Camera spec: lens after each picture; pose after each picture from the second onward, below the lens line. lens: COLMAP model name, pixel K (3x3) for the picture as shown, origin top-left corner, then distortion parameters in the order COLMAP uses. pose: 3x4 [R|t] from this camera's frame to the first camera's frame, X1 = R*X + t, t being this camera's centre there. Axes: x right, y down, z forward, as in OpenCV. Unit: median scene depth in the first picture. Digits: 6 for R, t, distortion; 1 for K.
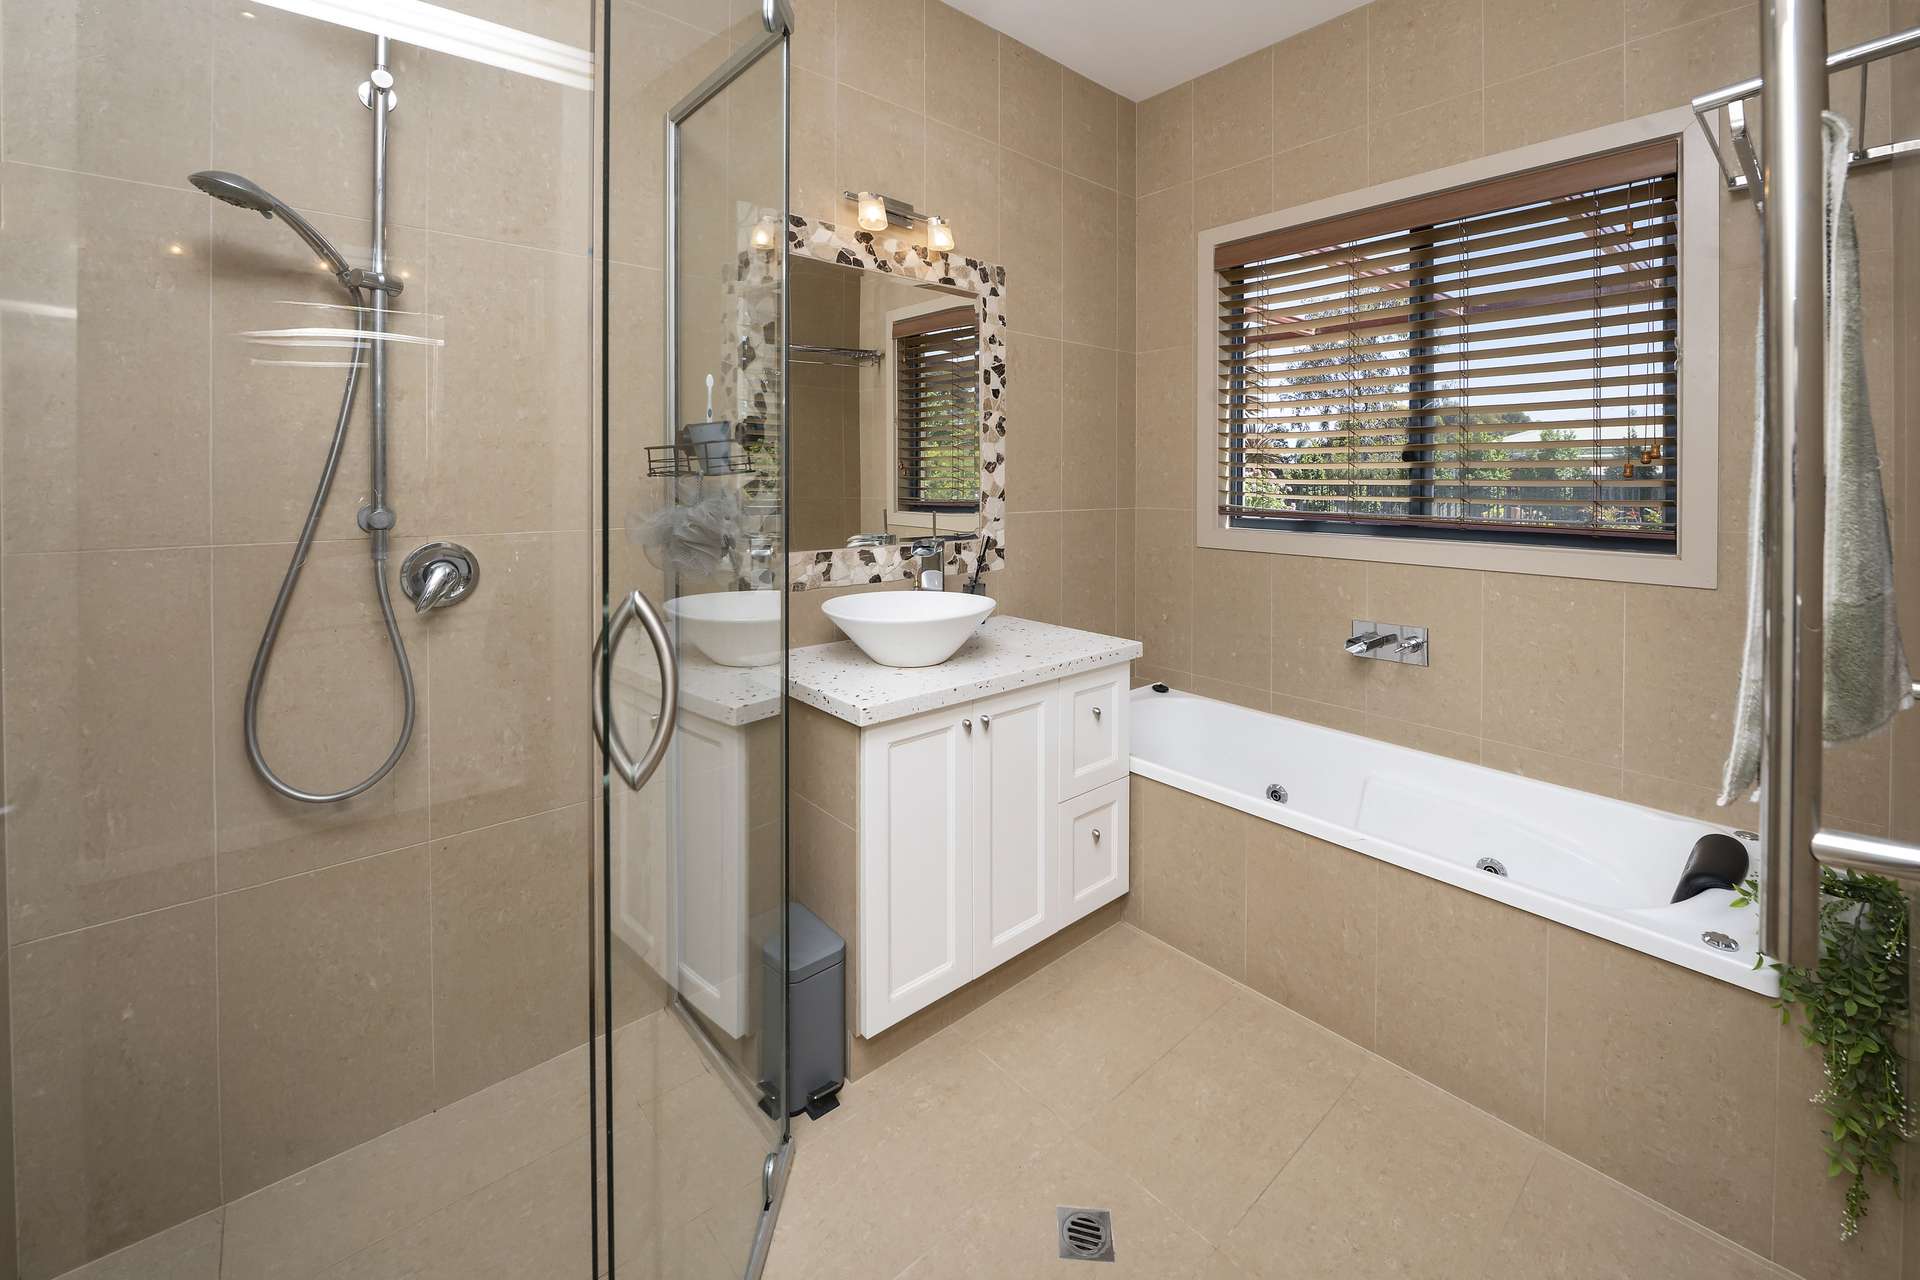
lens RADIAL K [[764.0, 0, 960.0], [0, 764.0, 640.0], [0, 0, 1]] dist [-0.000161, 0.000018]
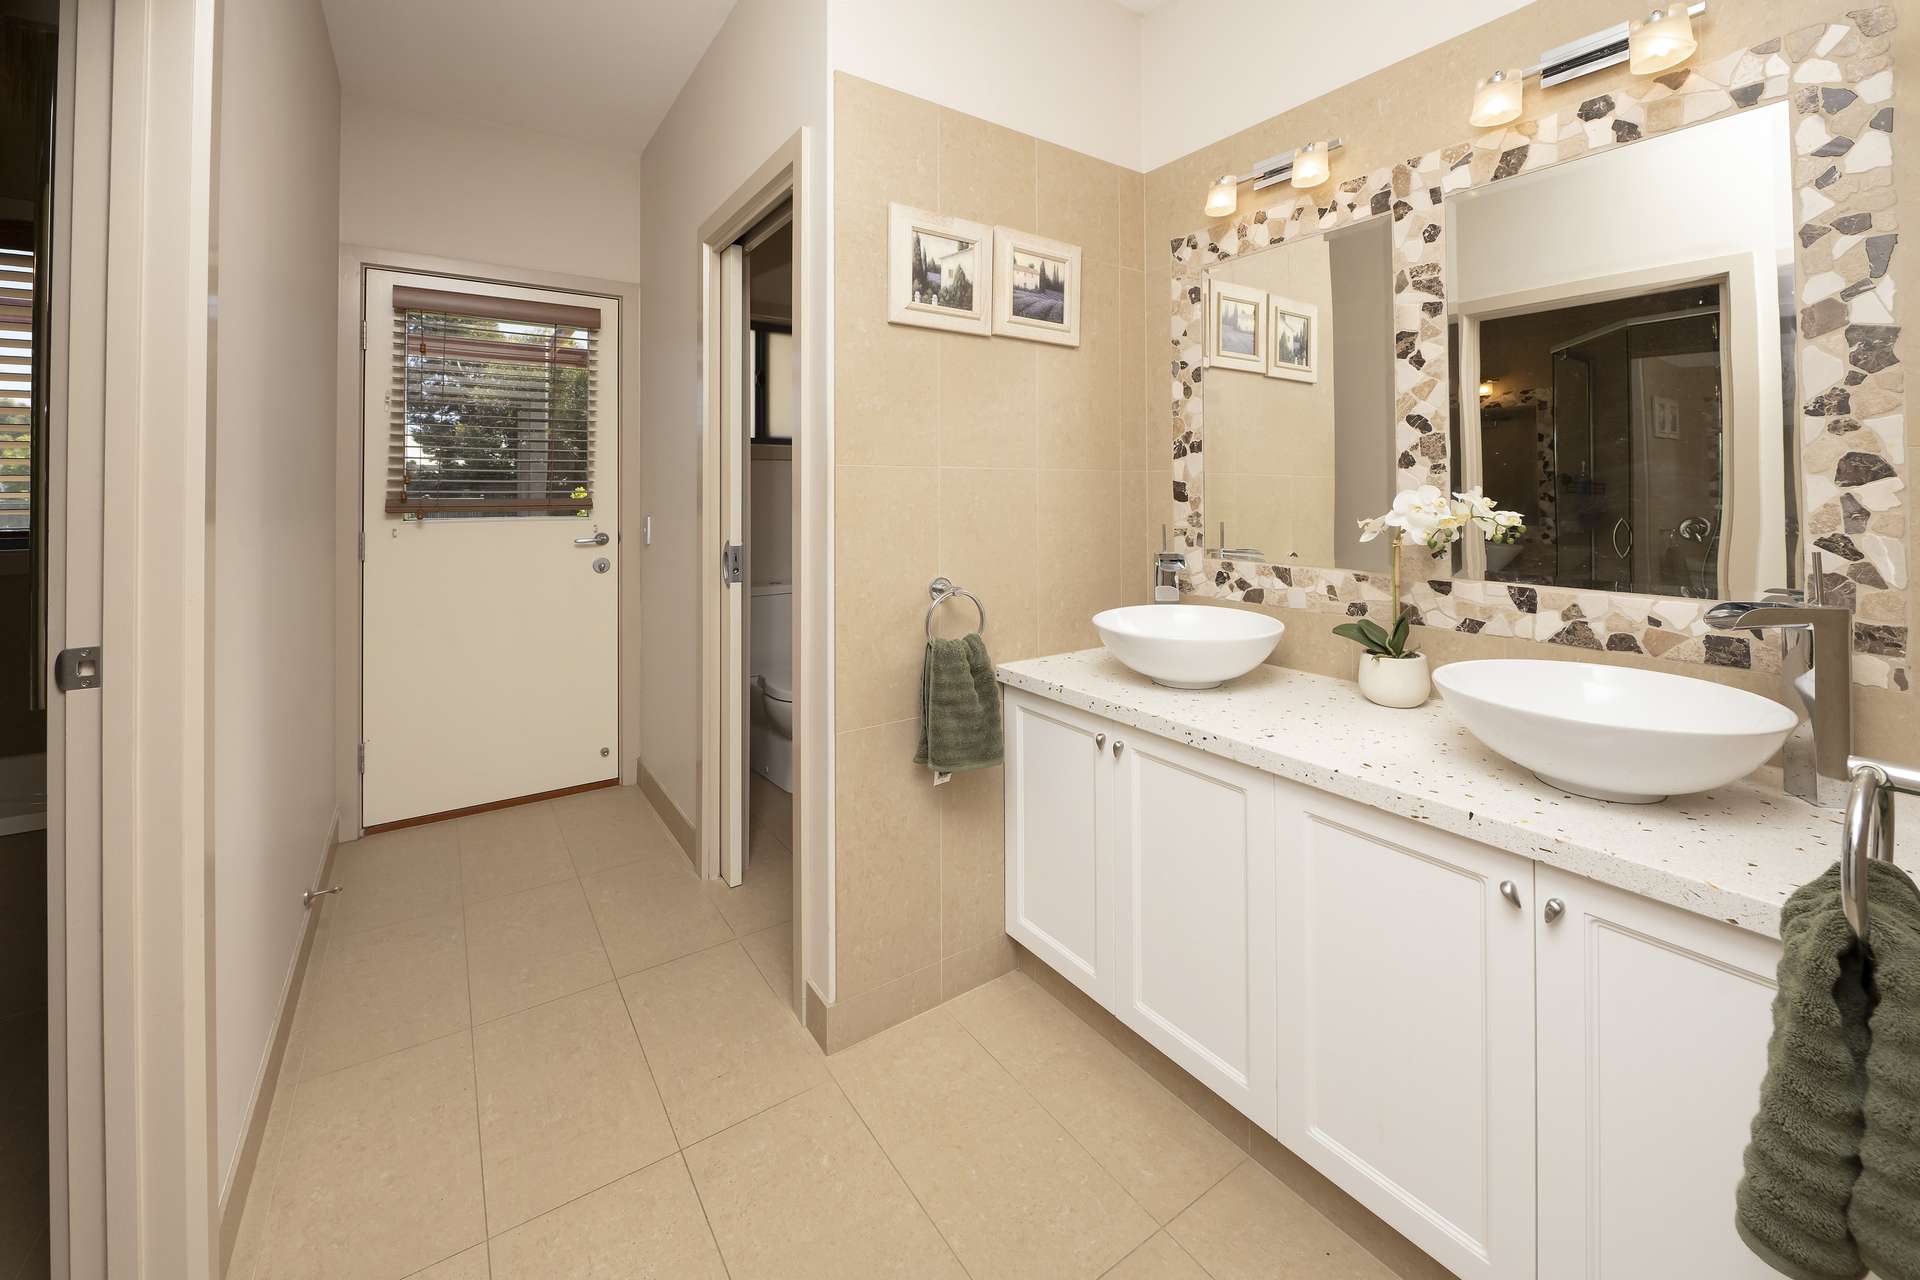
lens RADIAL K [[764.0, 0, 960.0], [0, 764.0, 640.0], [0, 0, 1]] dist [-0.000161, 0.000018]
pose [[-0.110923, 0.179872, -0.977416, 0.794687], [-0.218809, 0.954932, 0.200566, -0.143106], [0.969442, 0.236115, -0.066567, 0.672662]]
